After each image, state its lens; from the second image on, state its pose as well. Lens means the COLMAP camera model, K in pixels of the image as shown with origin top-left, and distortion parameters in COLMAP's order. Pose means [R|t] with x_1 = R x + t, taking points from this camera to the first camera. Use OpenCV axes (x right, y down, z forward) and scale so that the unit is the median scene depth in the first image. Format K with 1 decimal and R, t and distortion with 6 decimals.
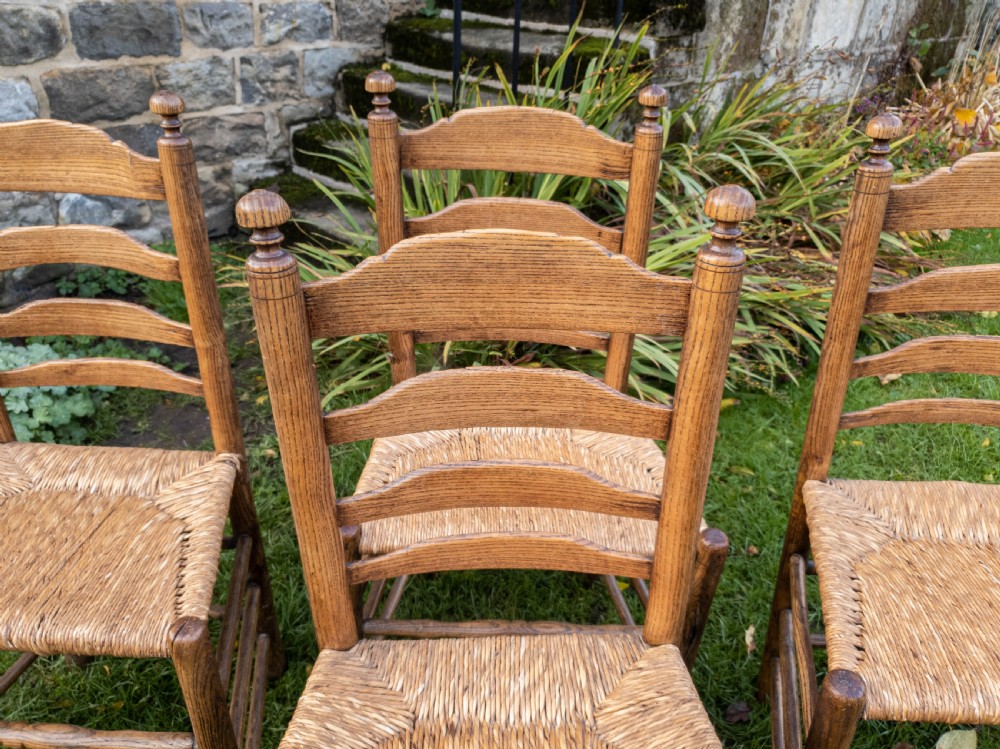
lens RADIAL K [[792.5, 0, 515.9], [0, 792.5, 378.9], [0, 0, 1]] dist [-0.010829, 0.034901]
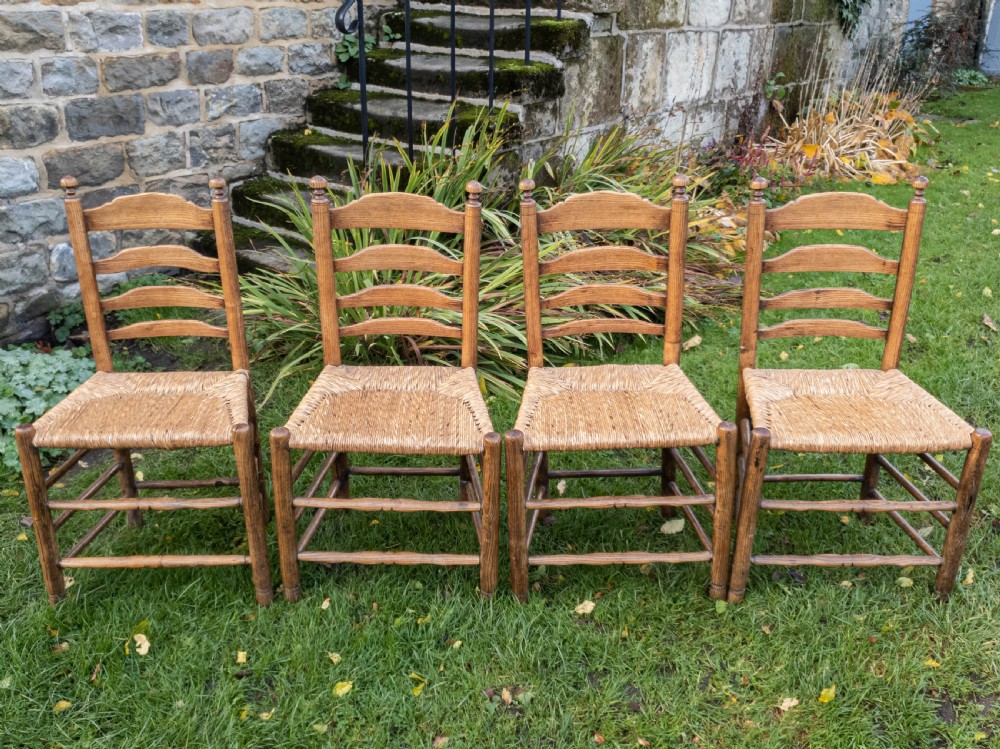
lens RADIAL K [[926.8, 0, 515.7], [0, 926.8, 364.8], [0, 0, 1]] dist [0.003316, 0.016680]
pose [[0.996486, -0.052861, 0.064972, 0.044329], [0.058809, 0.993897, -0.093330, 0.117110], [-0.059642, 0.096823, 0.993513, -0.418215]]
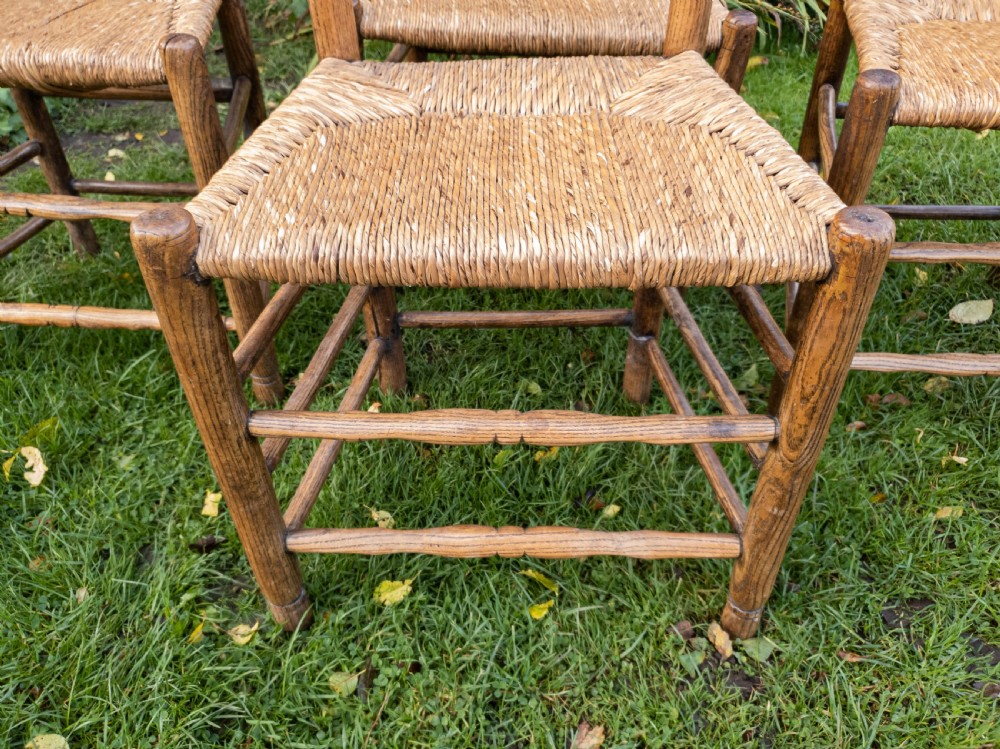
lens RADIAL K [[790.0, 0, 511.5], [0, 790.0, 393.5], [0, 0, 1]] dist [0.001115, 0.001423]
pose [[0.999753, 0.007842, -0.020774, 0.000924], [-0.003333, 0.977962, 0.208756, 0.147003], [0.021954, -0.208635, 0.977747, 0.000786]]
